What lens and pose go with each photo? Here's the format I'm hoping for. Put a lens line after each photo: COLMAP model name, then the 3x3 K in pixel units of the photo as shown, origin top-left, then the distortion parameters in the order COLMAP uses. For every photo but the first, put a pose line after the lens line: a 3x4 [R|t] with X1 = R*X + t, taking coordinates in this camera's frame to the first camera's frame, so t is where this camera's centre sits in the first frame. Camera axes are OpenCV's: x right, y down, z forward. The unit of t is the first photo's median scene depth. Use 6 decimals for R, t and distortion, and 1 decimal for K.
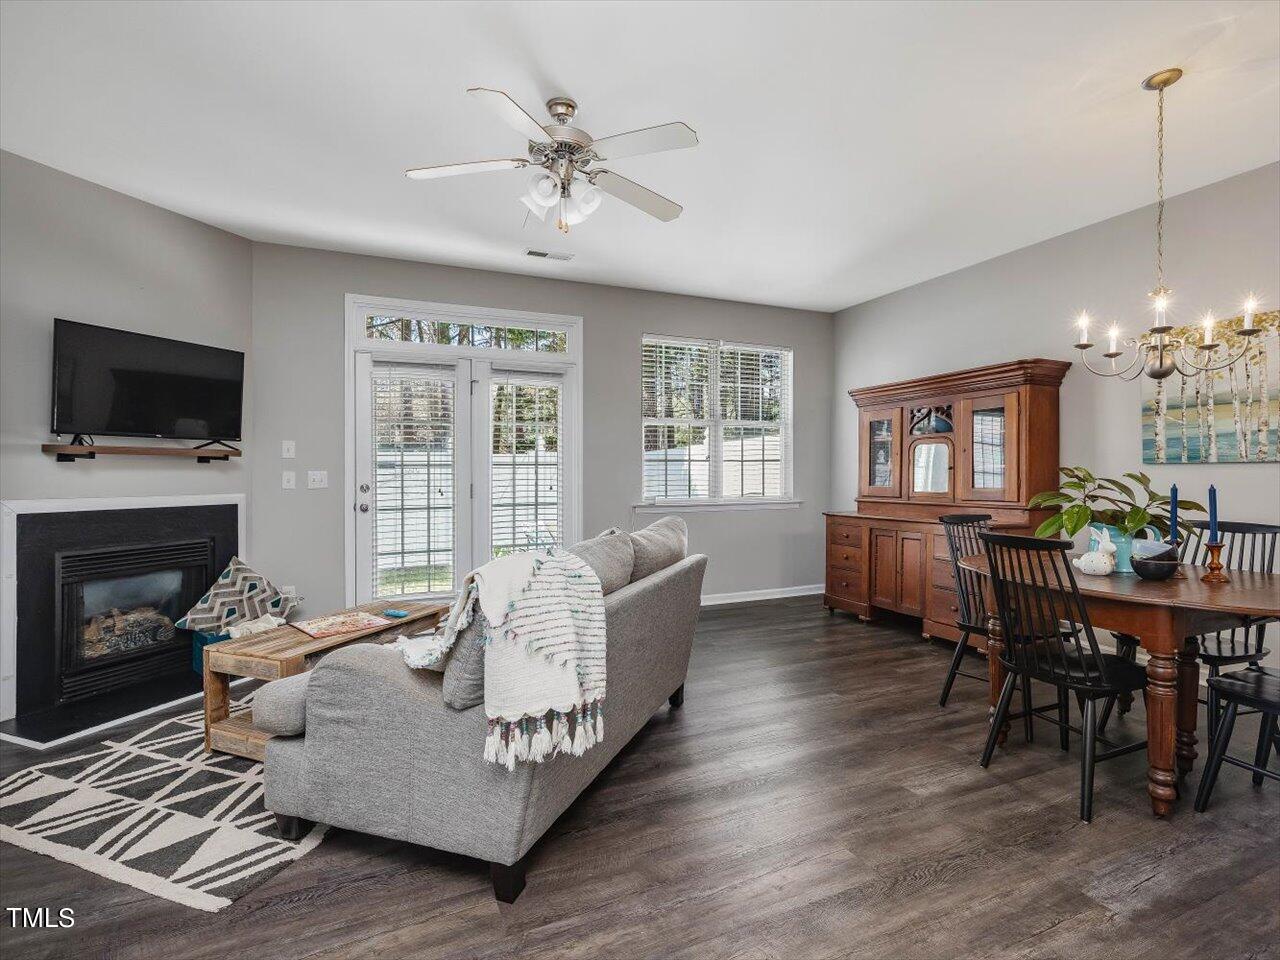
lens RADIAL K [[608.6, 0, 642.8], [0, 608.6, 472.0], [0, 0, 1]] dist [-0.000030, 0.000088]
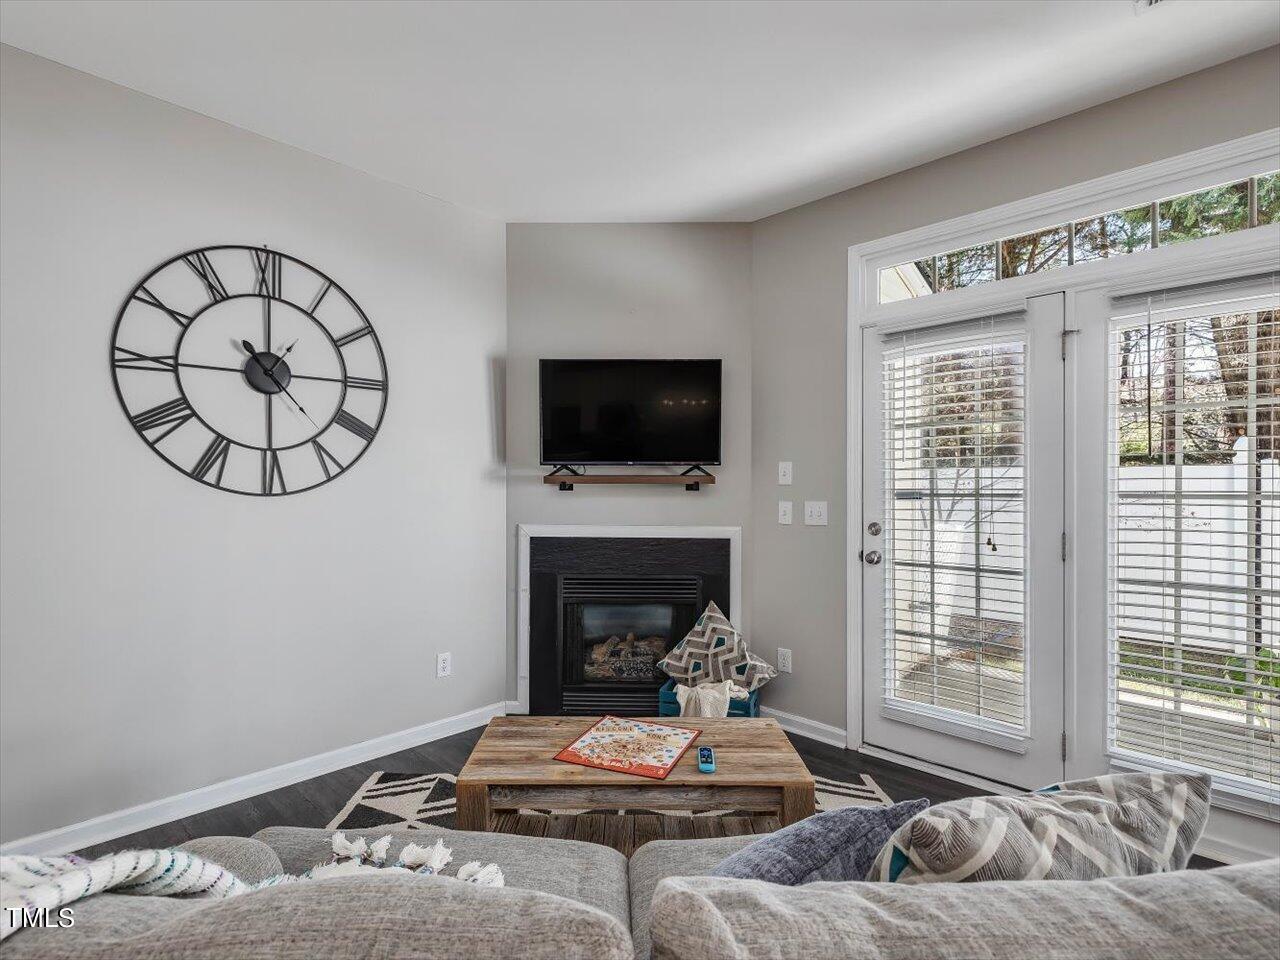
lens RADIAL K [[618.5, 0, 647.4], [0, 618.5, 483.0], [0, 0, 1]] dist [0.000709, 0.000602]
pose [[0.355700, 0.002839, -0.934596, 0.105244], [-0.007149, 0.999974, 0.000317, -0.025875], [0.934573, 0.006568, 0.355711, 0.612864]]
